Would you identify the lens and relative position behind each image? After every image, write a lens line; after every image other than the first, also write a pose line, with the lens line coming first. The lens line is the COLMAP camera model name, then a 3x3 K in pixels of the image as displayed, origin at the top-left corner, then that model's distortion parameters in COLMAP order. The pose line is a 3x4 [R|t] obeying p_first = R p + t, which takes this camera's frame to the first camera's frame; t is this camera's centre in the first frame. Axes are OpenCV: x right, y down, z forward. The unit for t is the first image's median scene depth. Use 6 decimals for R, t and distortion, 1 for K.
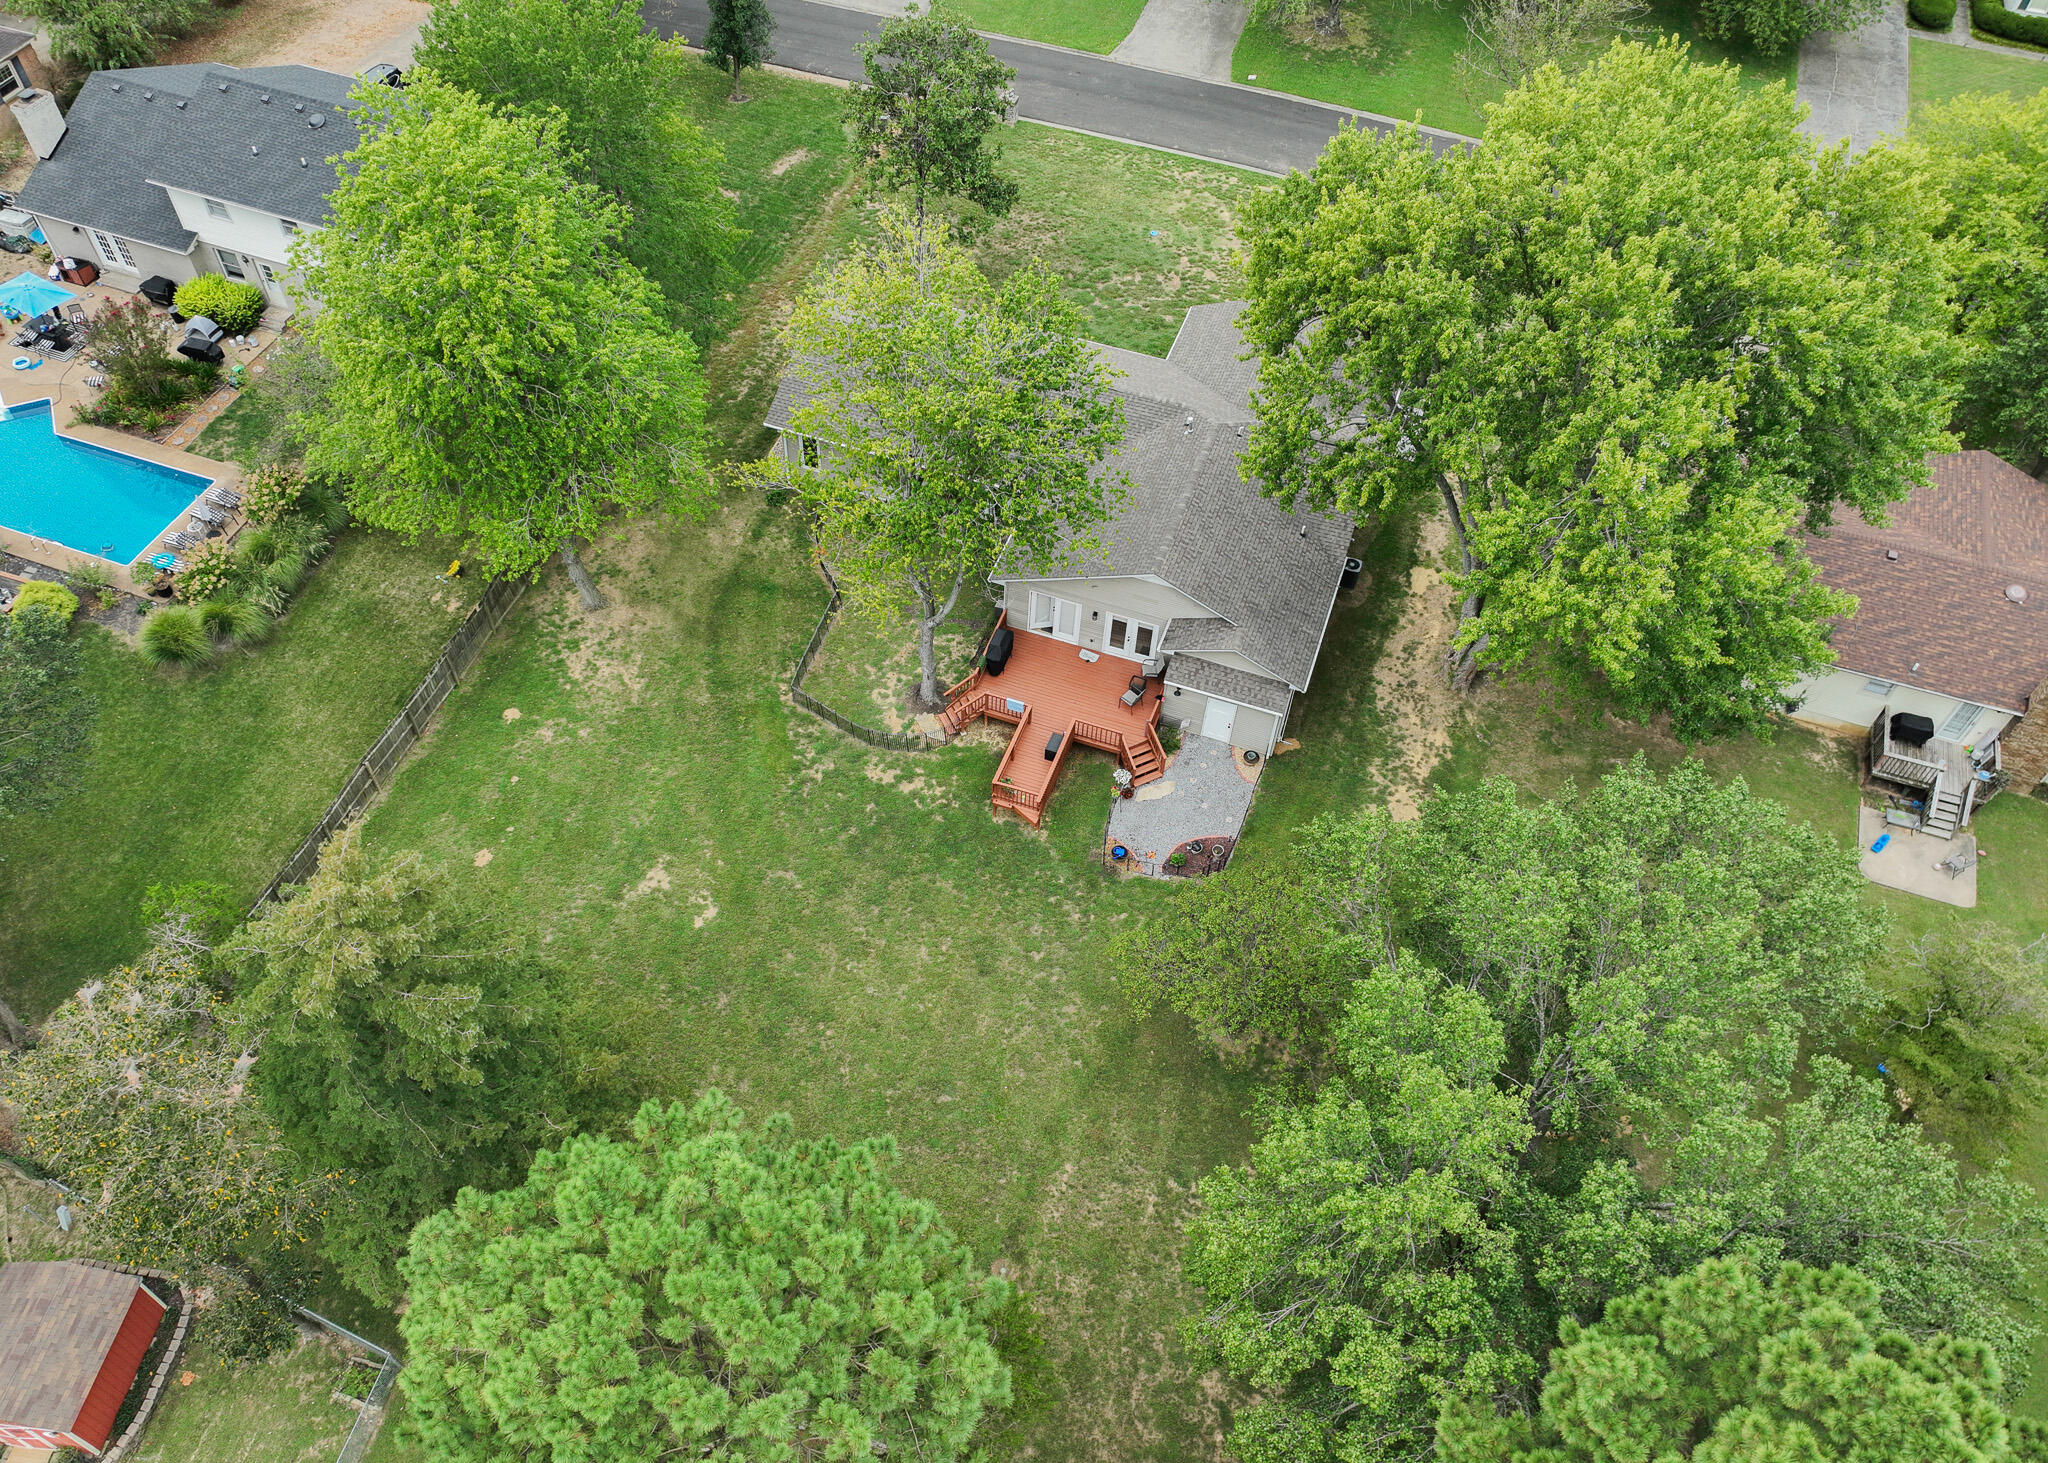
lens RADIAL K [[1561.2, 0, 1028.9], [0, 1561.2, 731.0], [0, 0, 1]] dist [-0.007056, 0.015003]
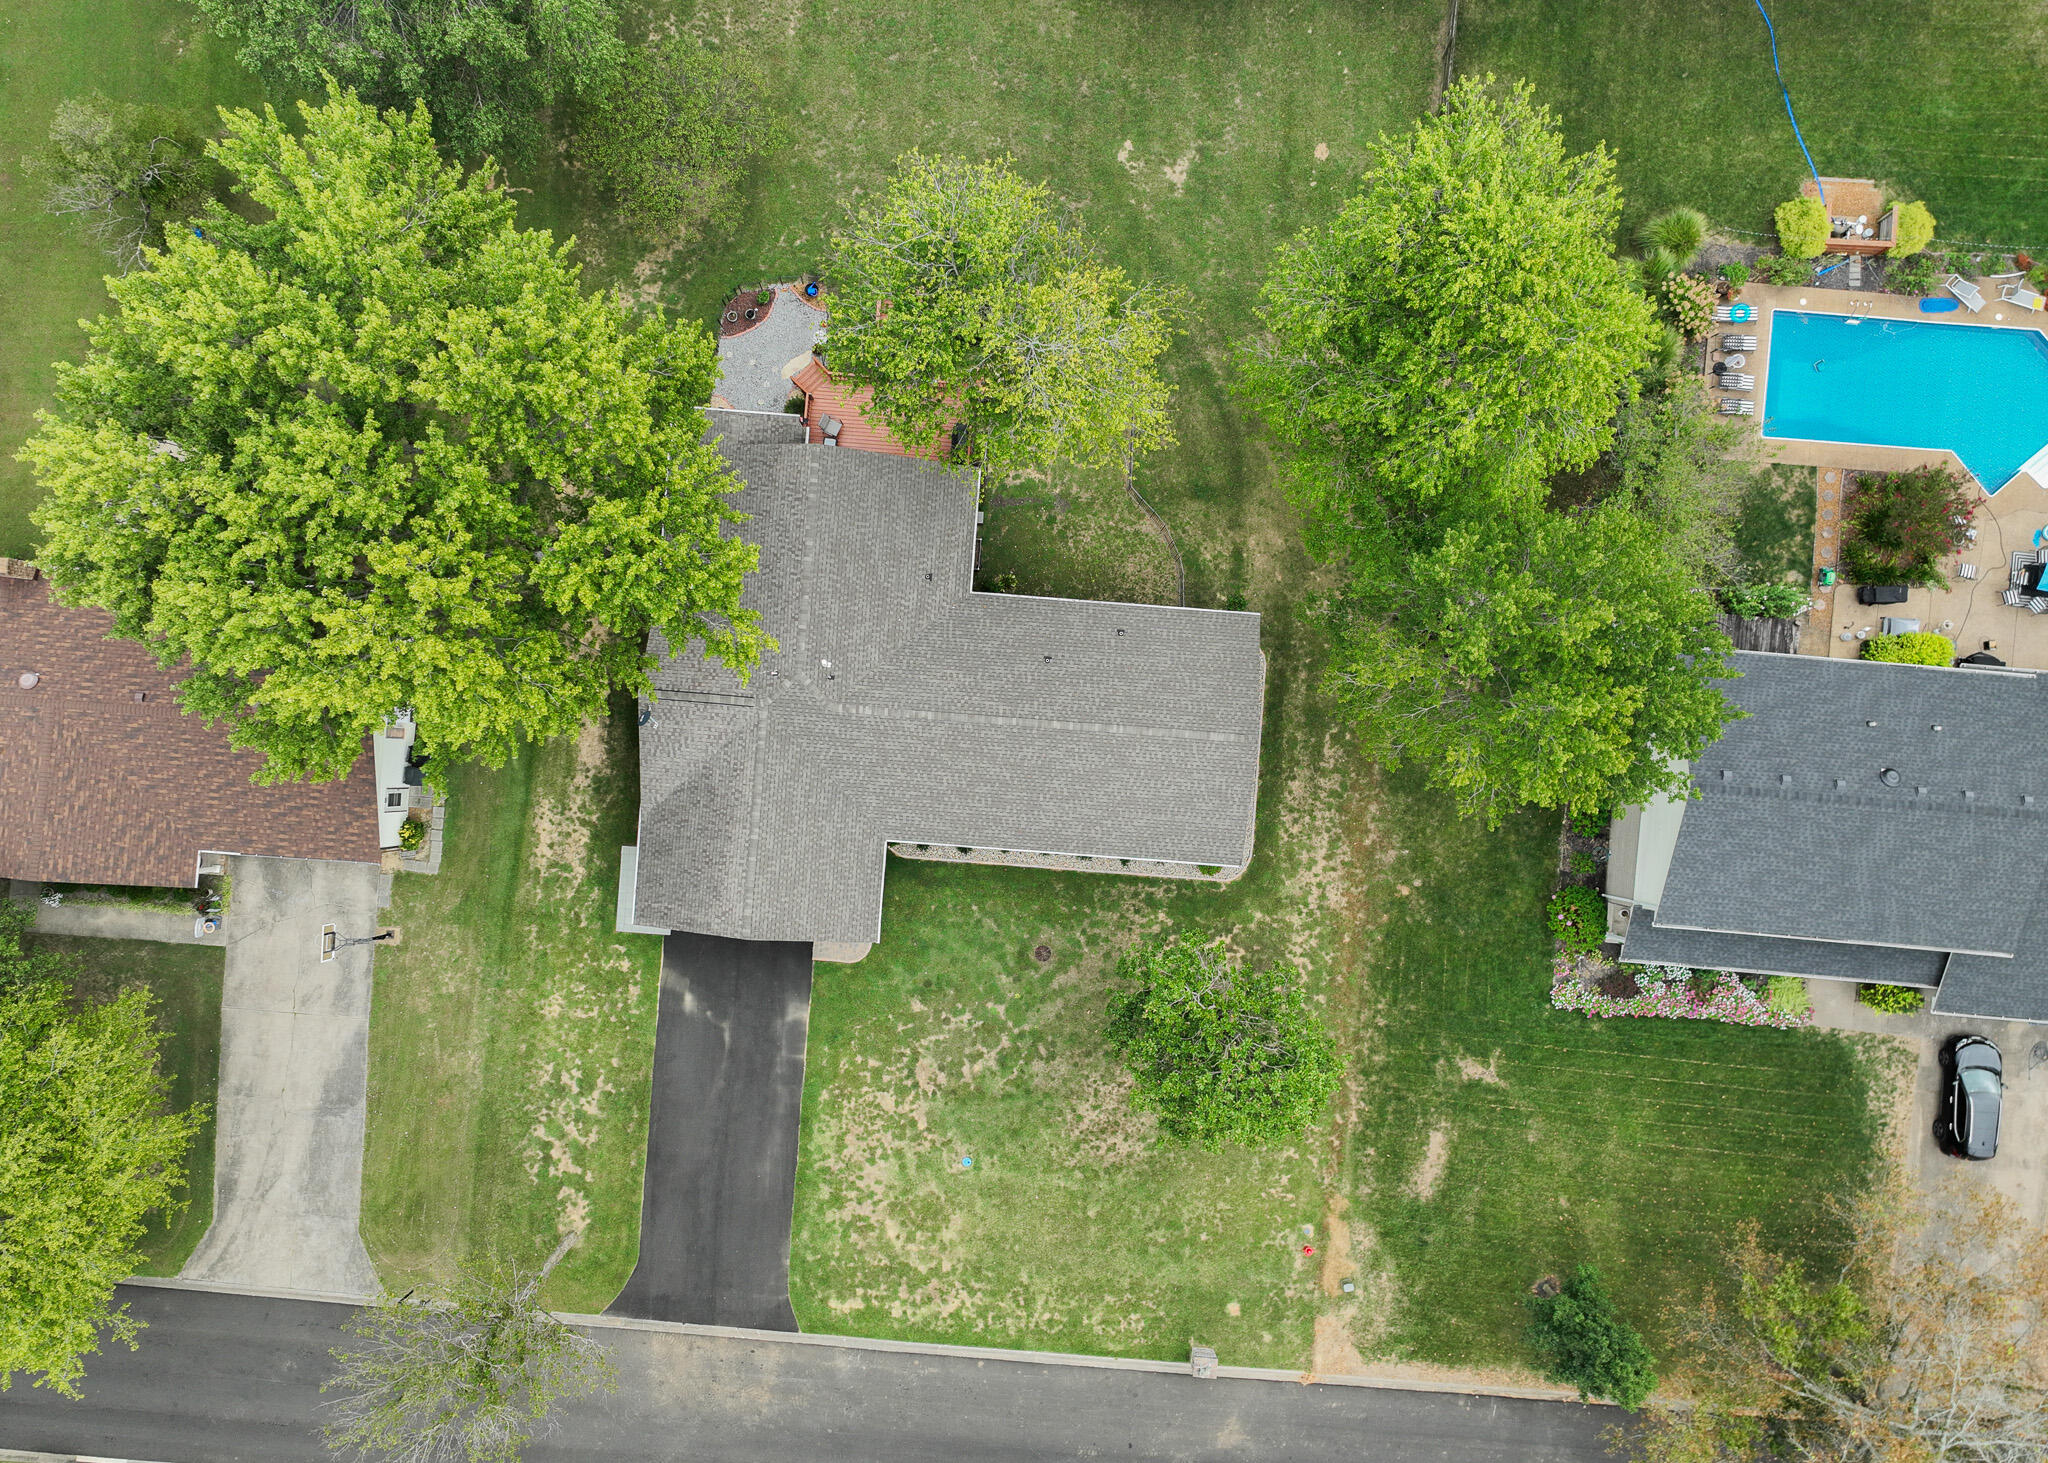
lens RADIAL K [[1561.2, 0, 1021.5], [0, 1561.2, 732.4], [0, 0, 1]] dist [-0.007056, 0.015003]
pose [[-0.966150, 0.255962, -0.032223, 0.026841], [-0.218861, -0.747092, 0.627657, -0.905925], [0.136583, 0.613463, 0.777823, 0.287470]]
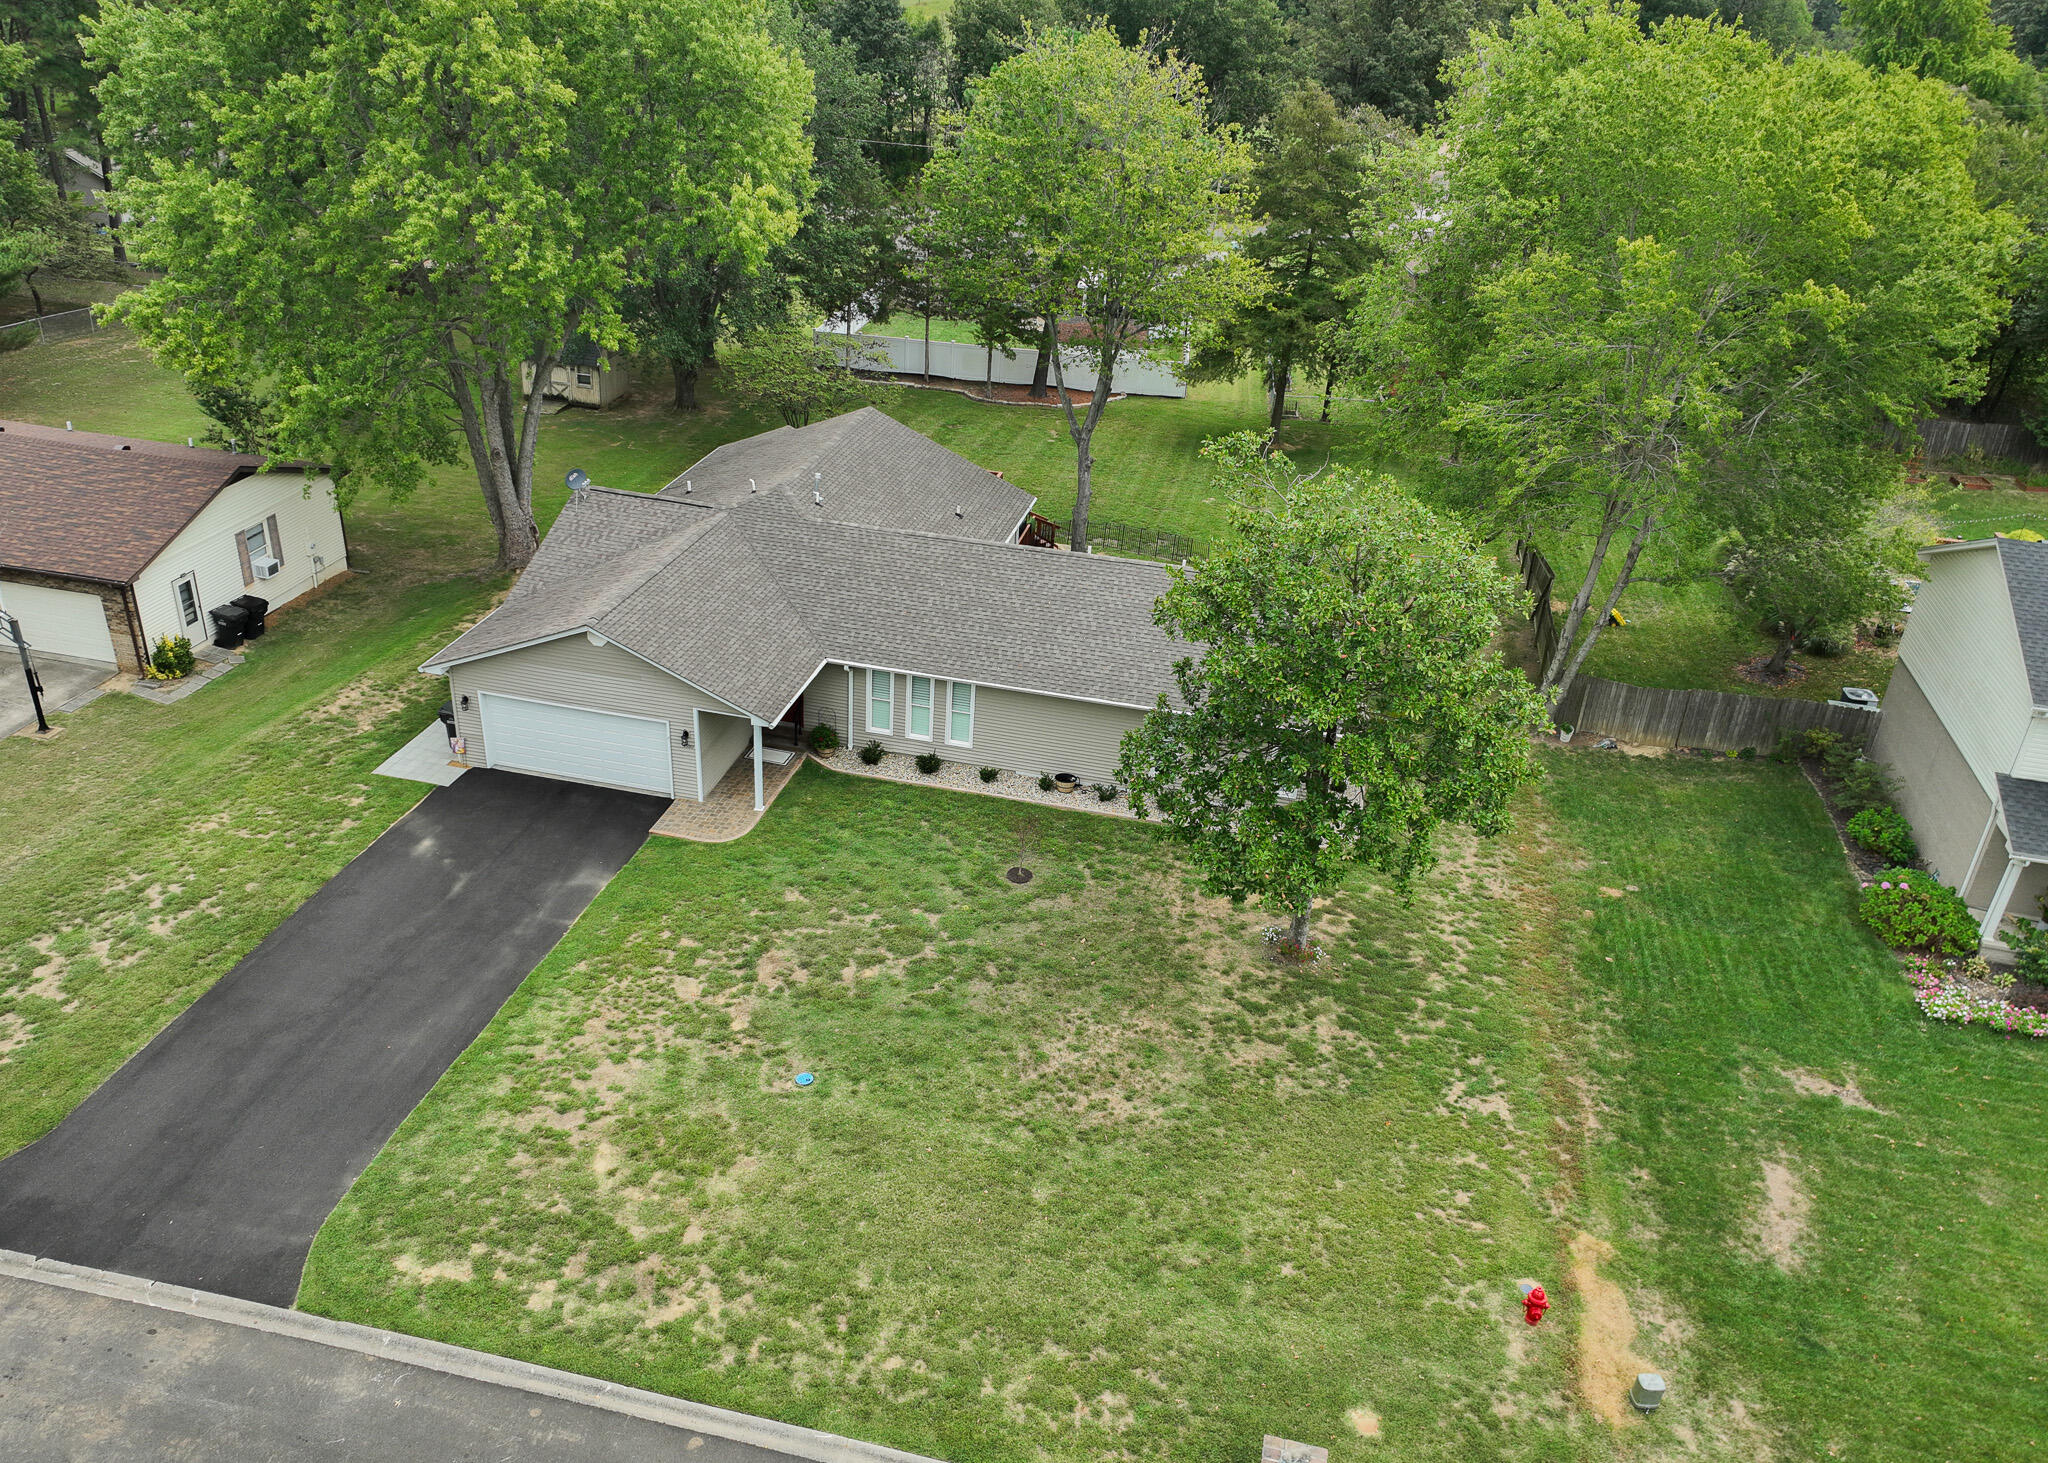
lens RADIAL K [[1561.2, 0, 1022.0], [0, 1561.2, 730.6], [0, 0, 1]] dist [-0.007056, 0.015003]
pose [[-0.989528, -0.029723, -0.141251, 0.112767], [-0.144308, 0.181852, 0.972679, -0.995251], [-0.003225, 0.982876, -0.184237, 1.318134]]
